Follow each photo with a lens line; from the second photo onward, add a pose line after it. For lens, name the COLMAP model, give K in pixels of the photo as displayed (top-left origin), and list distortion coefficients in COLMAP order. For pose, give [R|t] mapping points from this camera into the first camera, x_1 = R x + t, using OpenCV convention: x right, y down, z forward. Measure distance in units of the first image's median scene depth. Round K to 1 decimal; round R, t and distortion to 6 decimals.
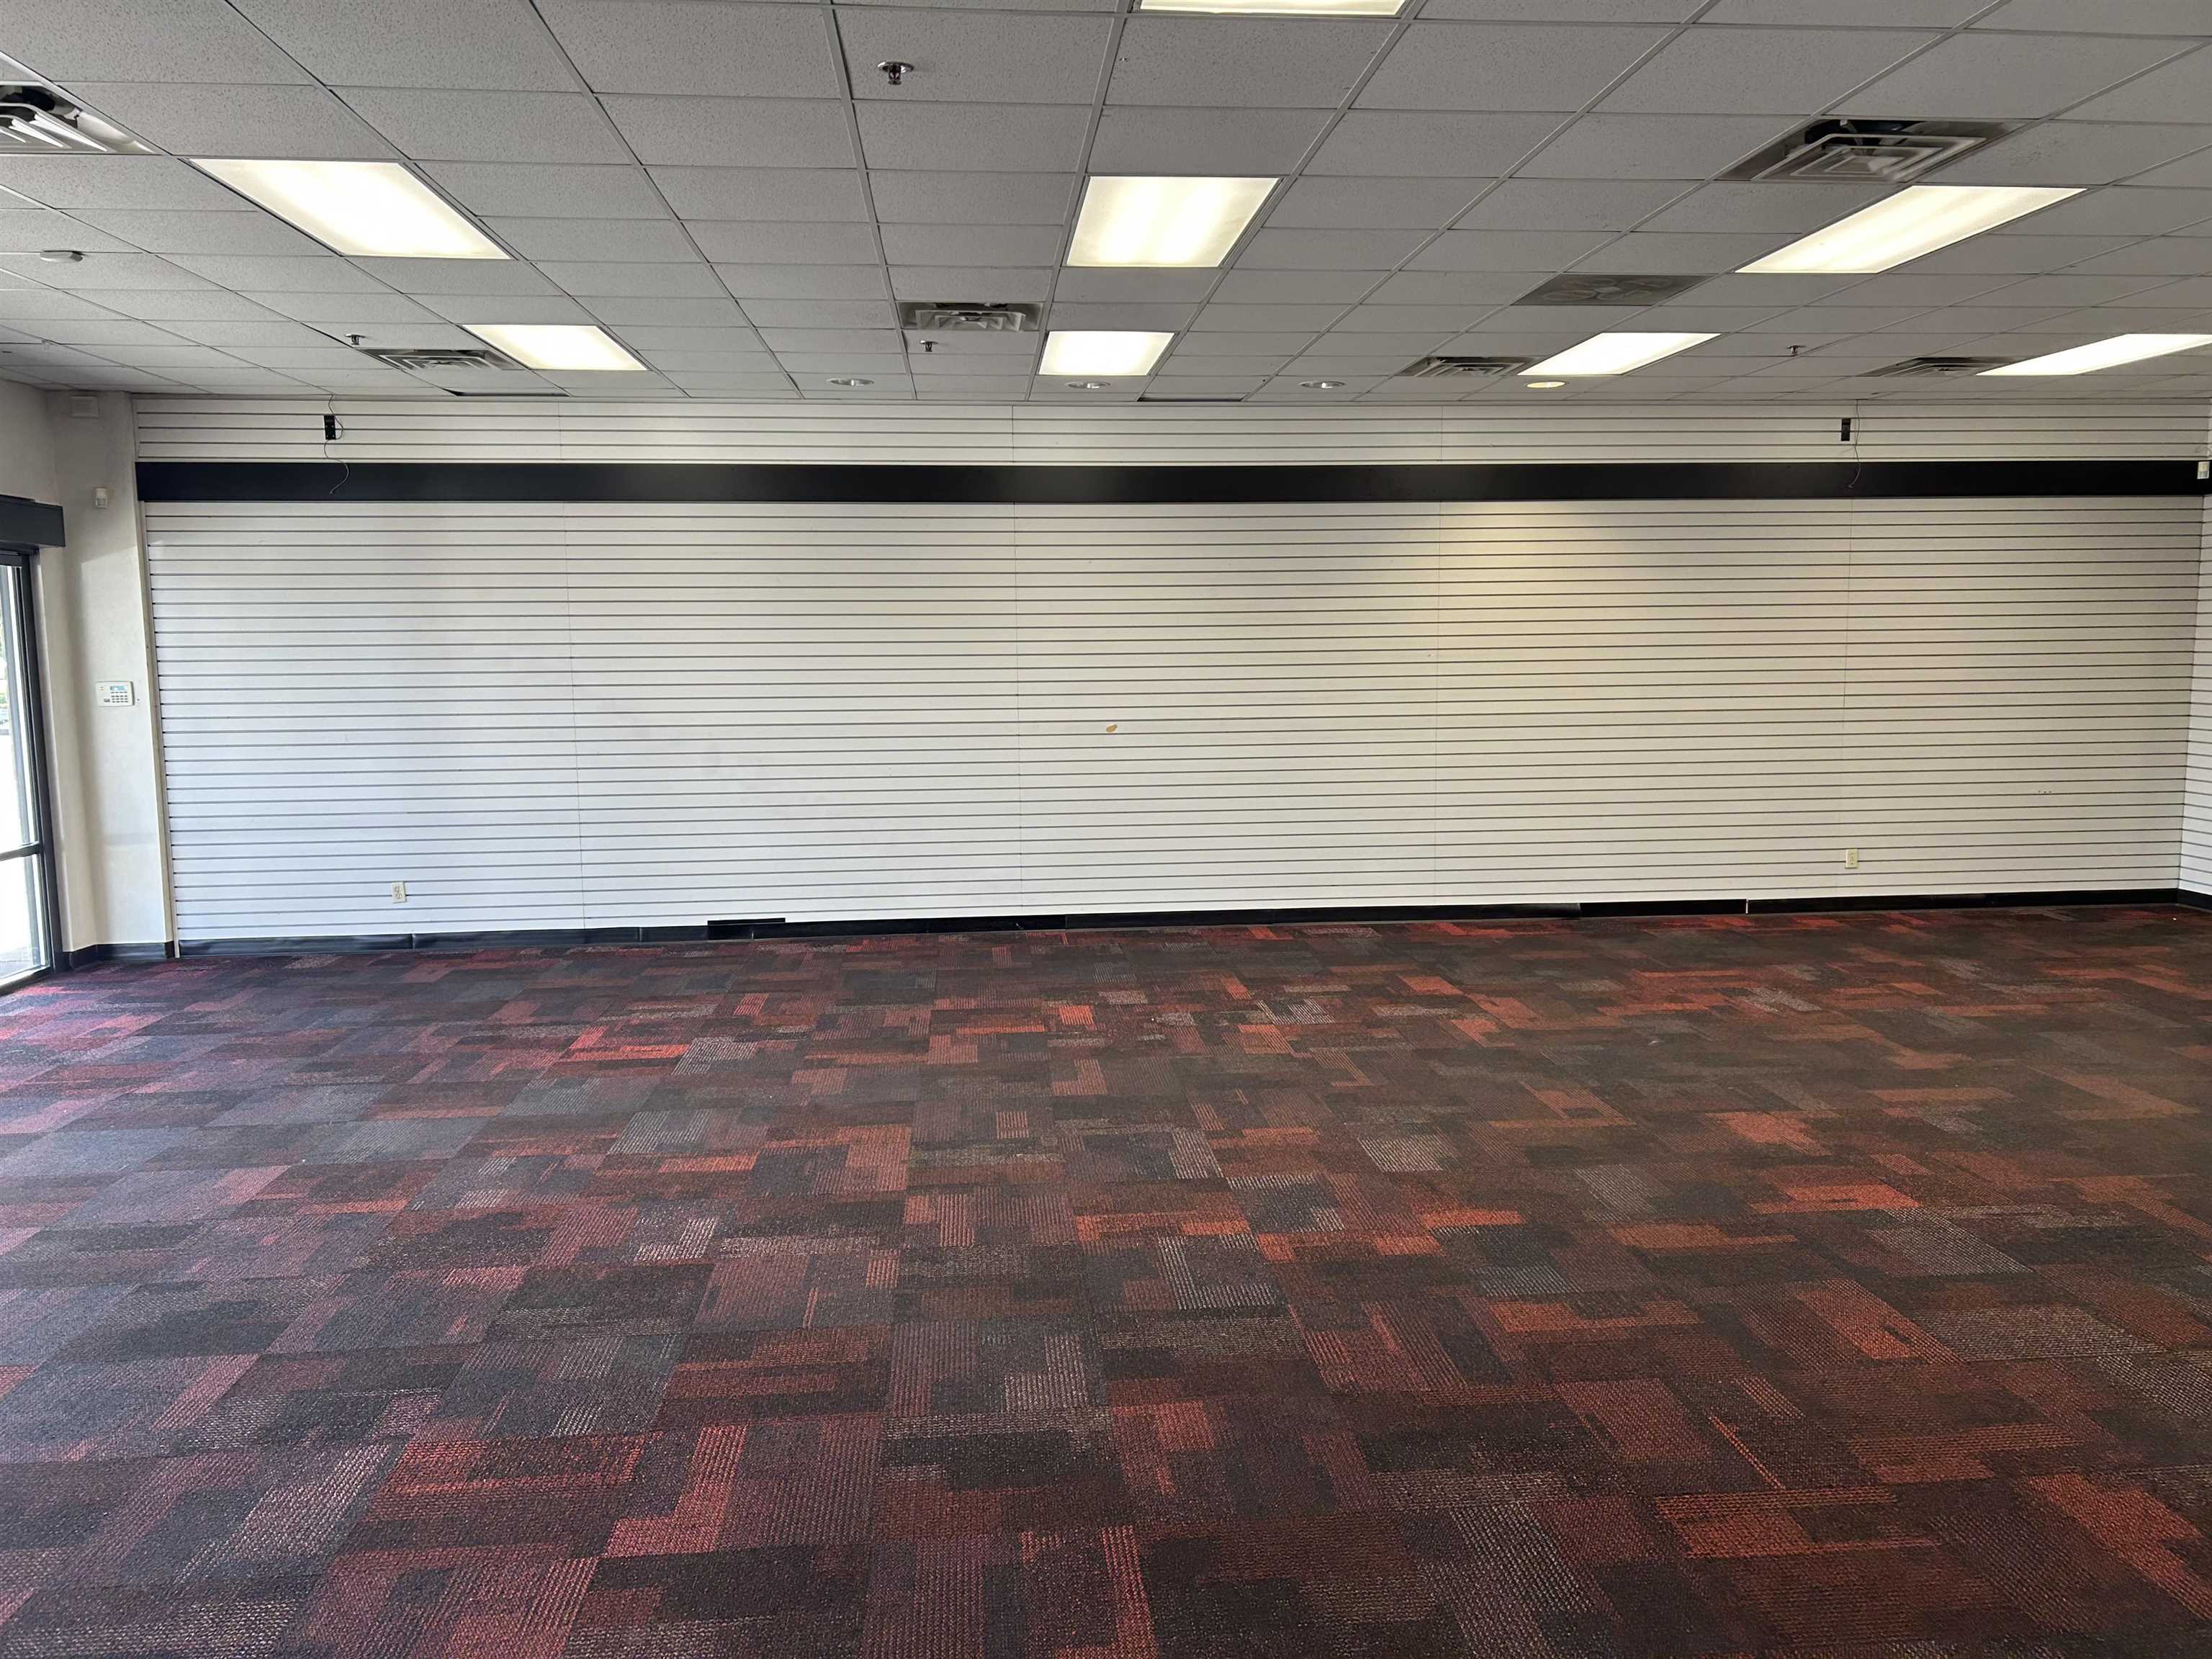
lens RADIAL K [[1655.3, 0, 1122.7], [0, 1655.3, 823.7], [0, 0, 1]] dist [0.059629, -0.065795]
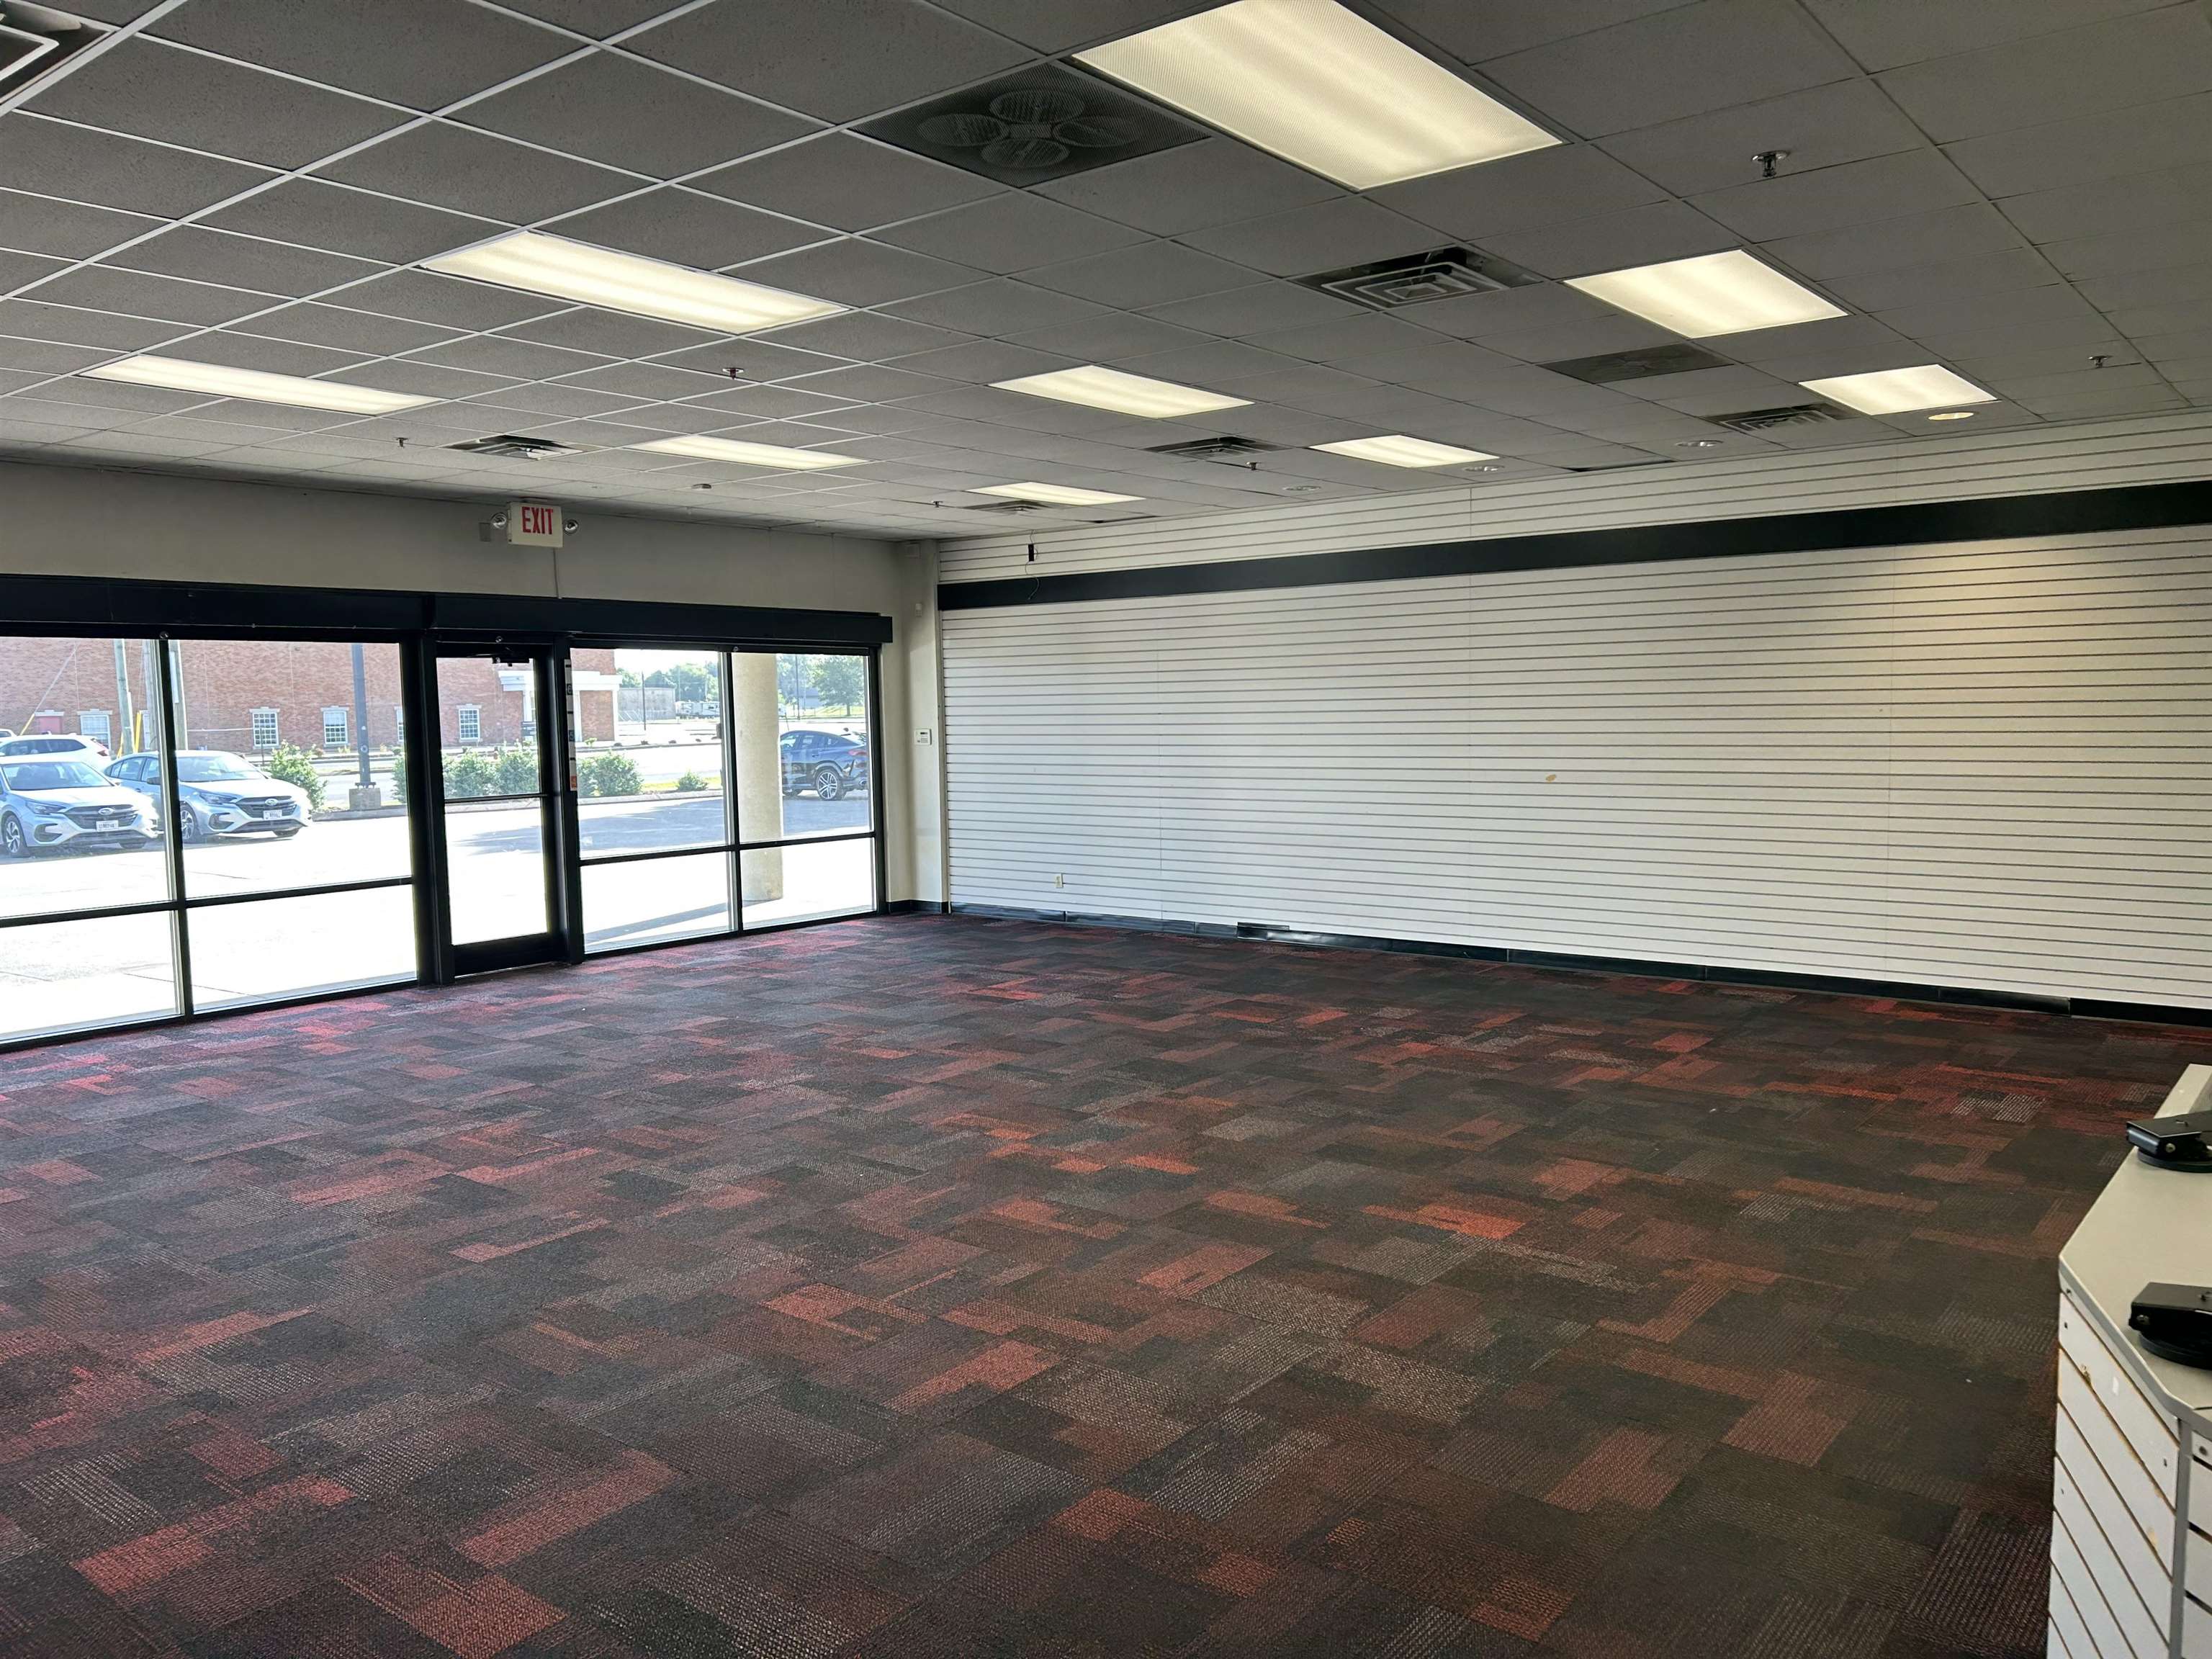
lens RADIAL K [[1655.3, 0, 1104.9], [0, 1655.3, 829.2], [0, 0, 1]] dist [0.059629, -0.065795]
pose [[0.722242, 0.051275, -0.689737, 0.839233], [-0.066547, 0.997773, 0.004491, -0.016443], [0.688431, 0.042656, 0.724046, 0.039708]]
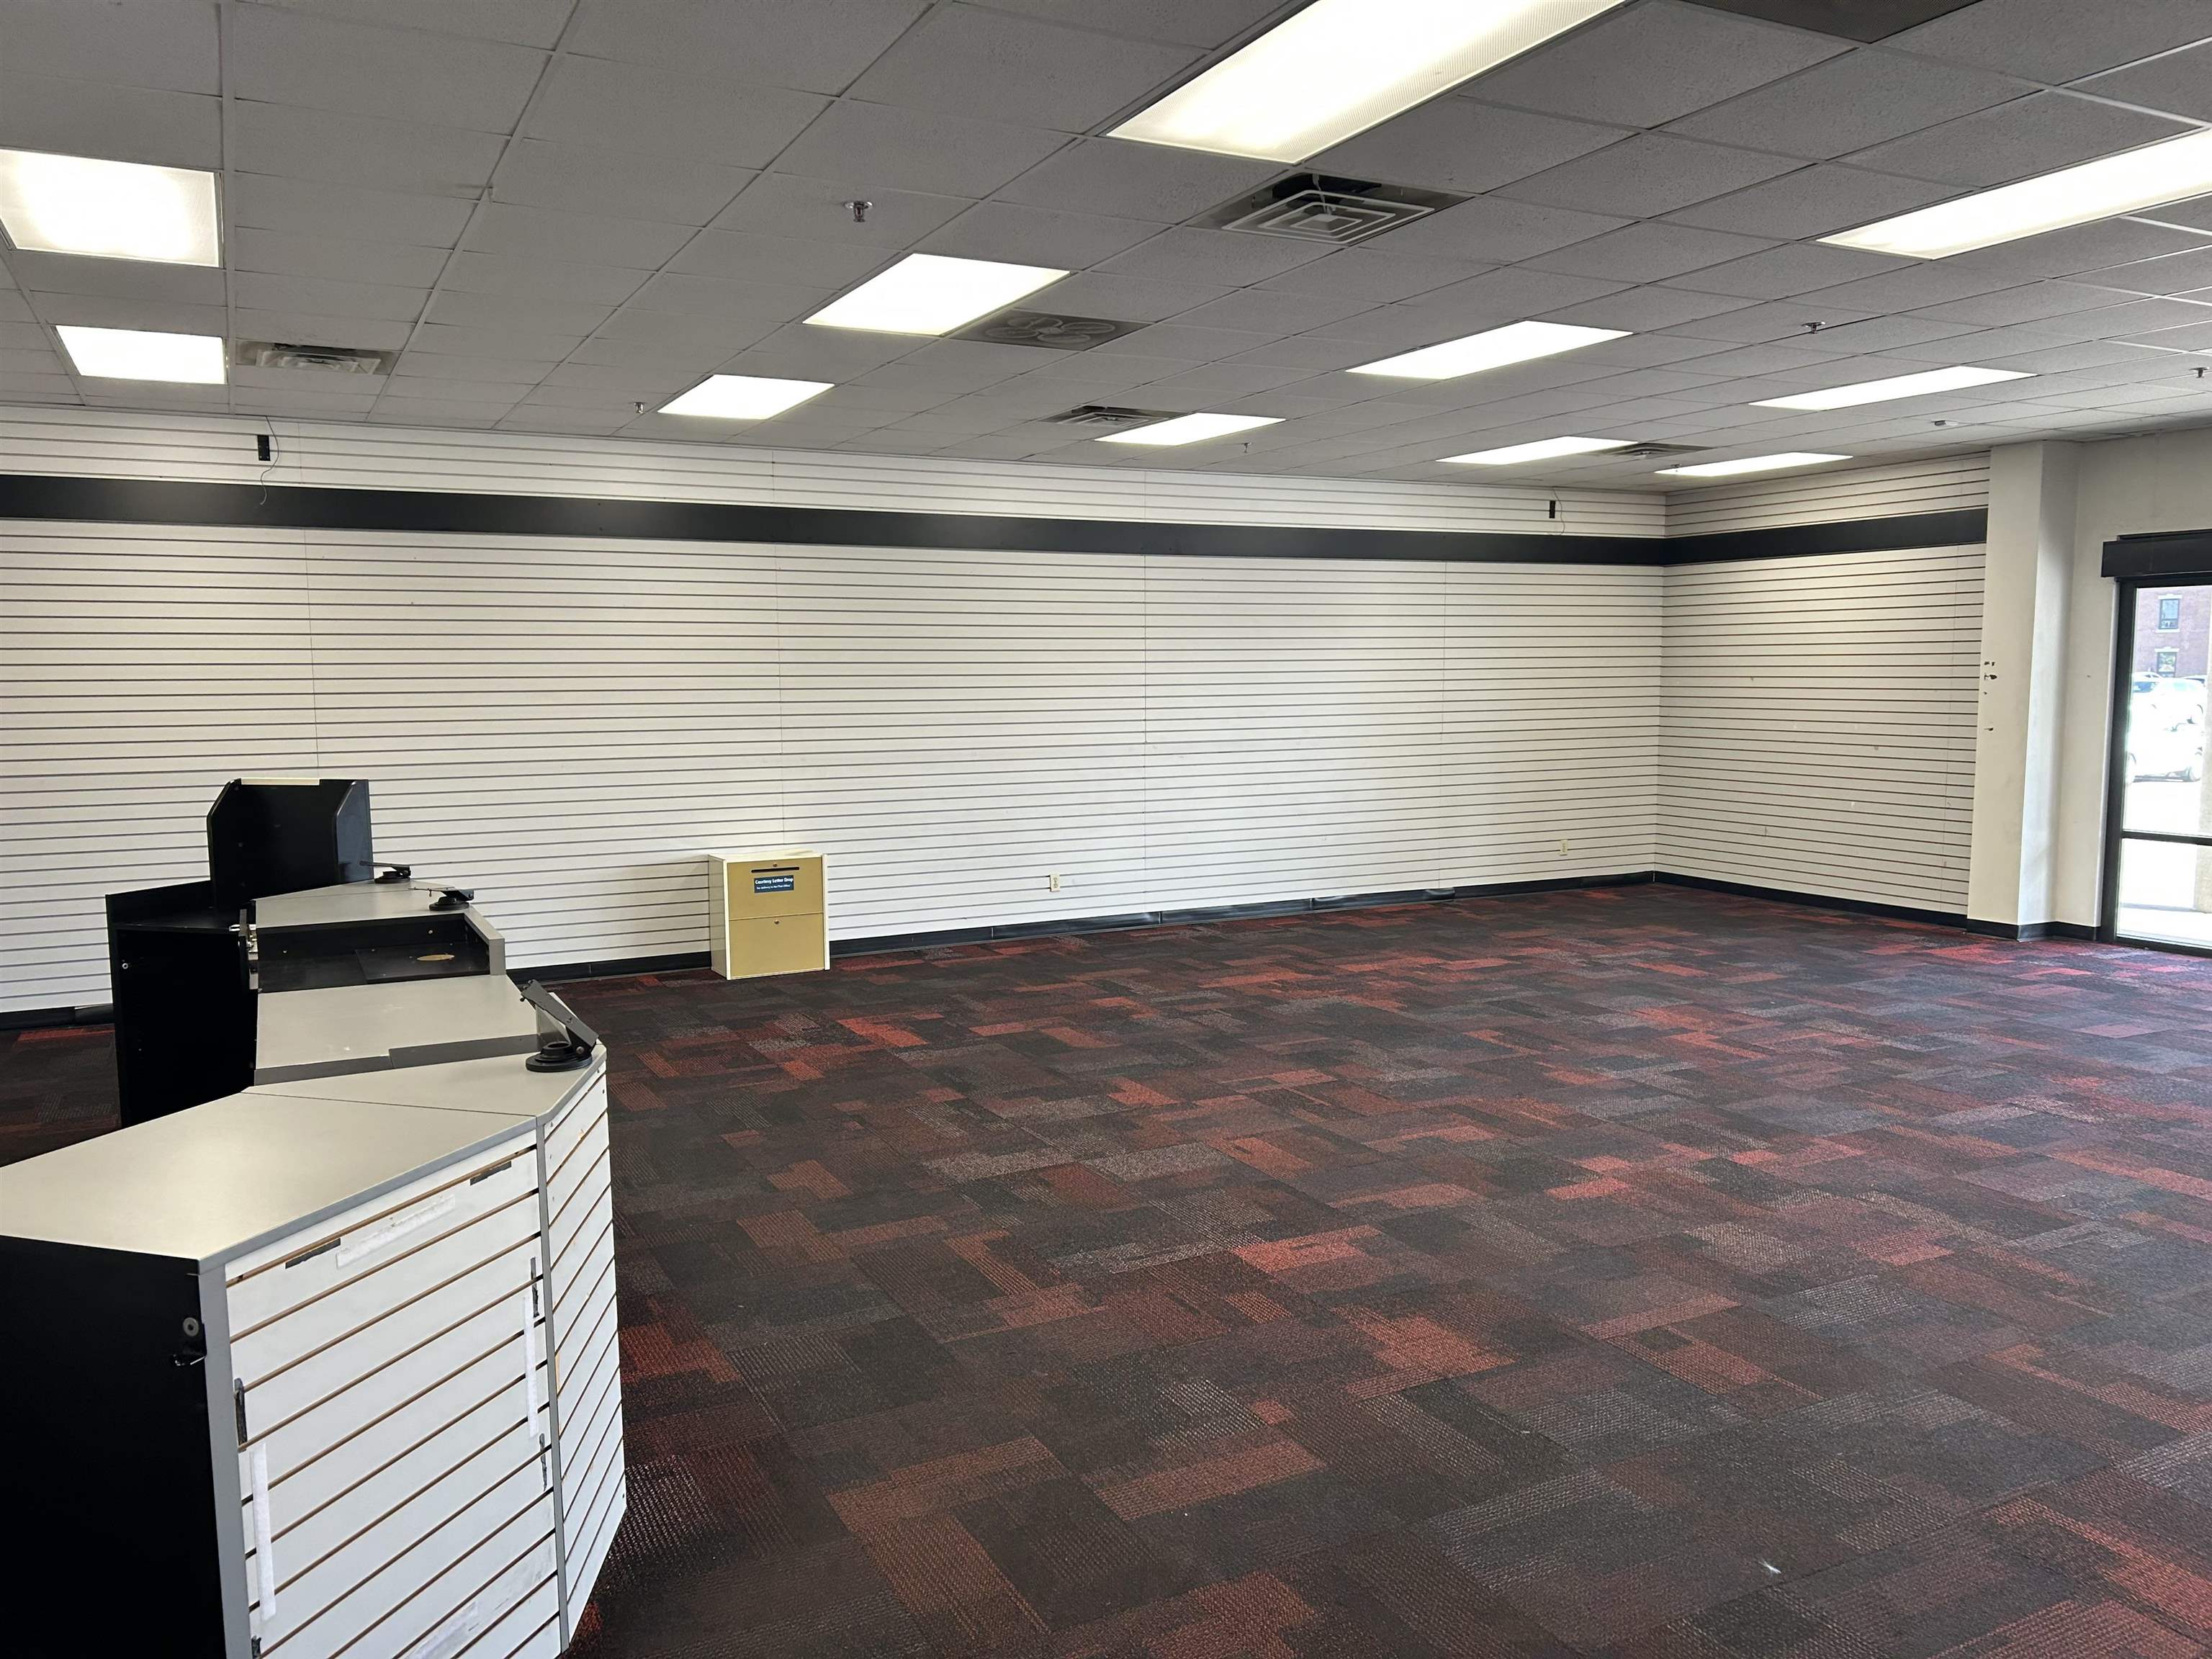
lens RADIAL K [[1655.3, 0, 1099.1], [0, 1655.3, 841.5], [0, 0, 1]] dist [0.059629, -0.065795]
pose [[-0.928638, 0.055335, -0.366837, 0.746442], [-0.025118, 0.977166, 0.210985, -0.181071], [0.370135, 0.205144, -0.906044, 1.506183]]
